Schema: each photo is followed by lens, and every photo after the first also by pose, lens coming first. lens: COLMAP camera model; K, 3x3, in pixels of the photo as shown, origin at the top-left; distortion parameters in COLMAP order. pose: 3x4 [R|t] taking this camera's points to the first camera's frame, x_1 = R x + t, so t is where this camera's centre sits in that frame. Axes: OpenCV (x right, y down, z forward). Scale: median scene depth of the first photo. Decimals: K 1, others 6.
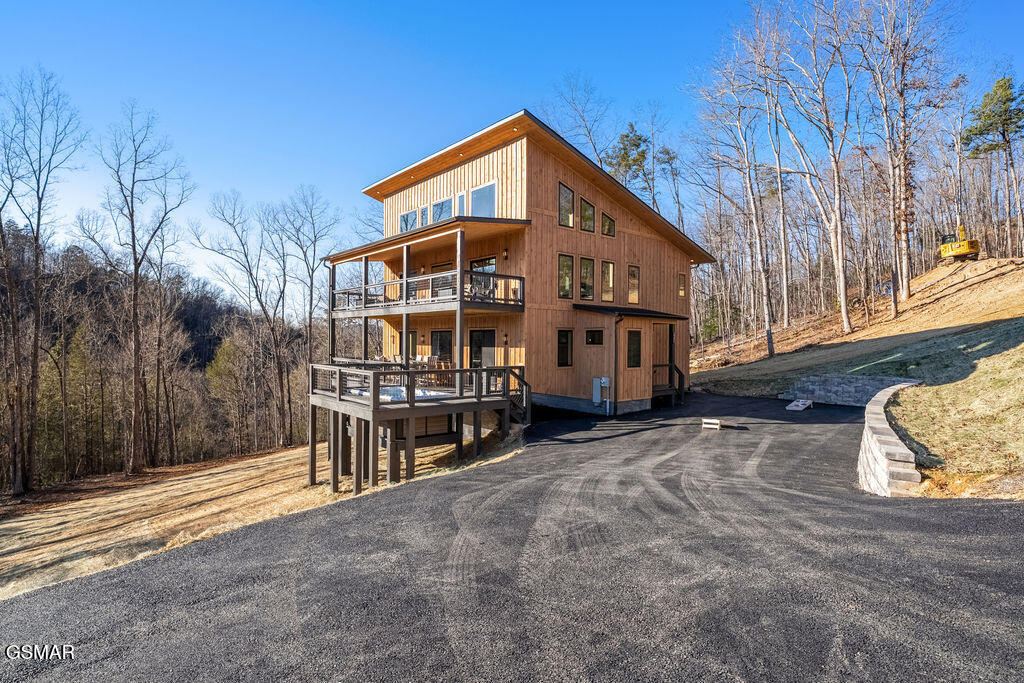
lens RADIAL K [[542.1, 0, 512.5], [0, 542.1, 339.8], [0, 0, 1]] dist [0.000294, 0.000043]
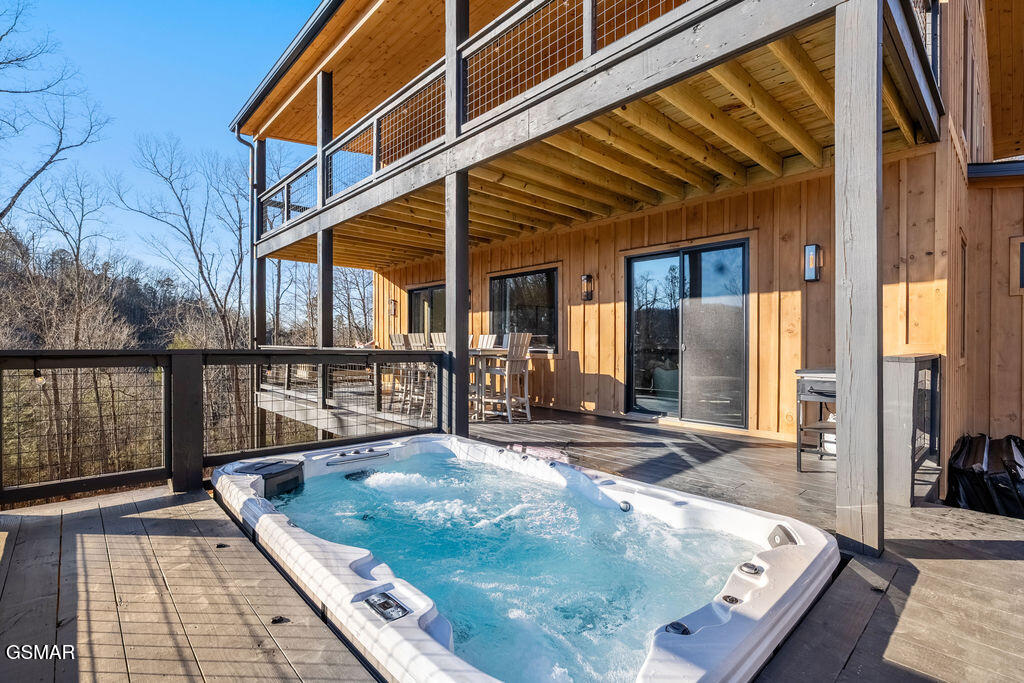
lens RADIAL K [[472.9, 0, 511.4], [0, 472.9, 349.2], [0, 0, 1]] dist [-0.001957, -0.000374]
pose [[0.998624, -0.006772, 0.052009, -0.078643], [0.005996, 0.999869, 0.015064, 0.017489], [-0.052104, -0.014731, 0.998533, 0.325805]]
